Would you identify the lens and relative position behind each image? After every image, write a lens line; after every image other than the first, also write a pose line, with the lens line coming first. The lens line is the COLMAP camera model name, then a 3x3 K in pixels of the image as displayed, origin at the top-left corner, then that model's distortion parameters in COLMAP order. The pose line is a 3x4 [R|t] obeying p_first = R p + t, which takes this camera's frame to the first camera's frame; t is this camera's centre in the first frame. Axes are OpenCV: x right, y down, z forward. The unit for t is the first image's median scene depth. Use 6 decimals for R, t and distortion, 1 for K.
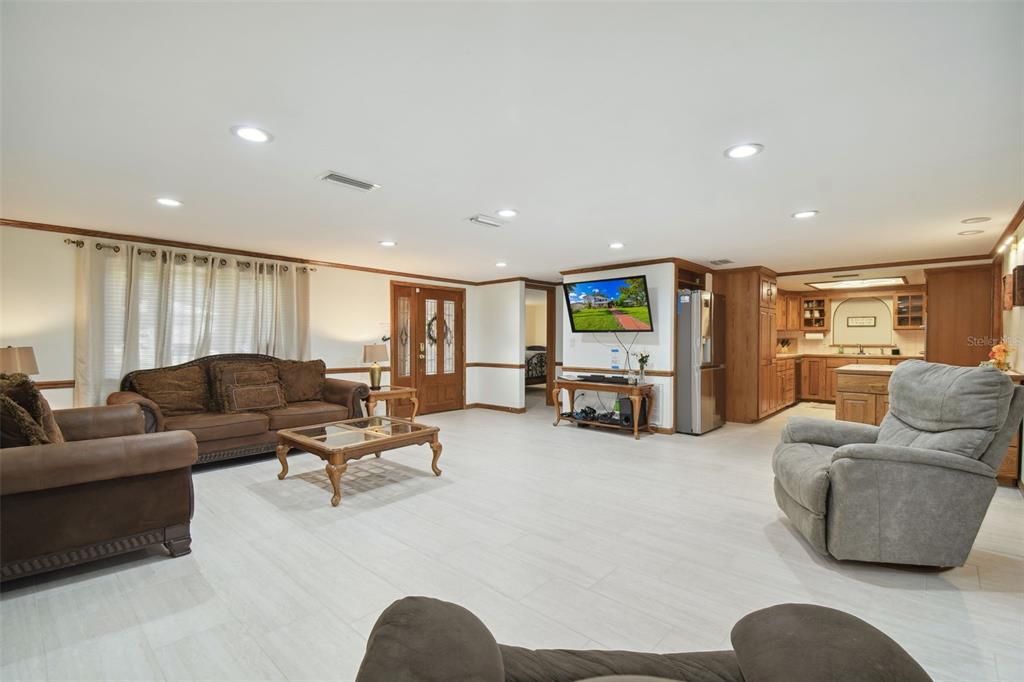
lens RADIAL K [[459.6, 0, 514.8], [0, 459.6, 344.1], [0, 0, 1]] dist [-0.001321, 0.000054]
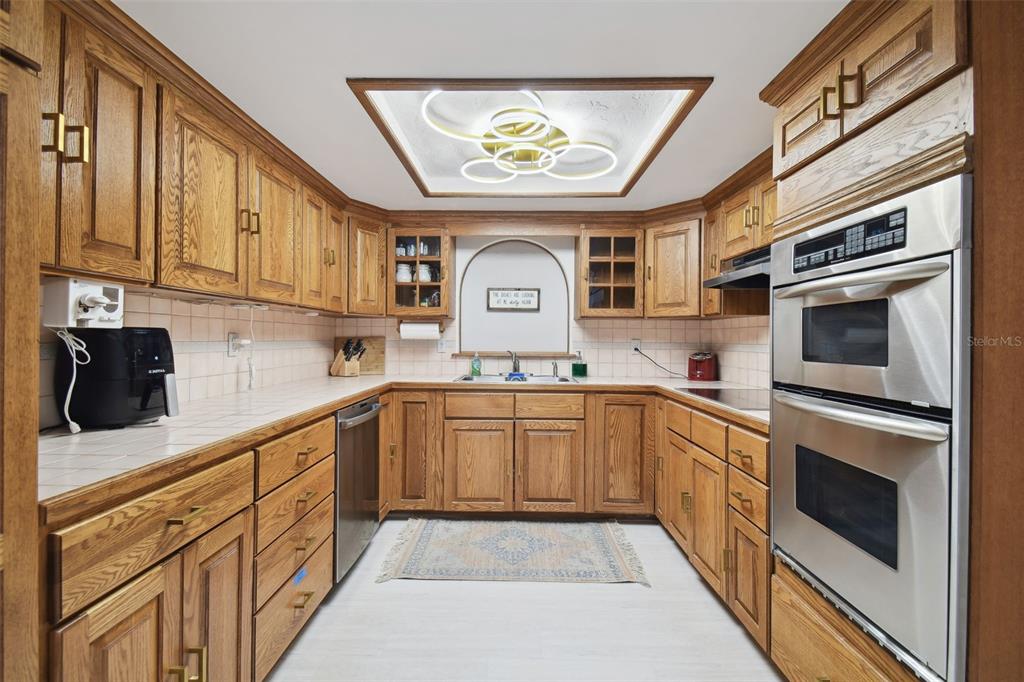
lens RADIAL K [[459.6, 0, 512.0], [0, 459.6, 339.4], [0, 0, 1]] dist [-0.001321, 0.000054]
pose [[0.750072, -0.001265, 0.661355, 0.461840], [-0.001284, 0.999994, 0.003368, -0.012410], [-0.661355, -0.003375, 0.750065, 0.668469]]
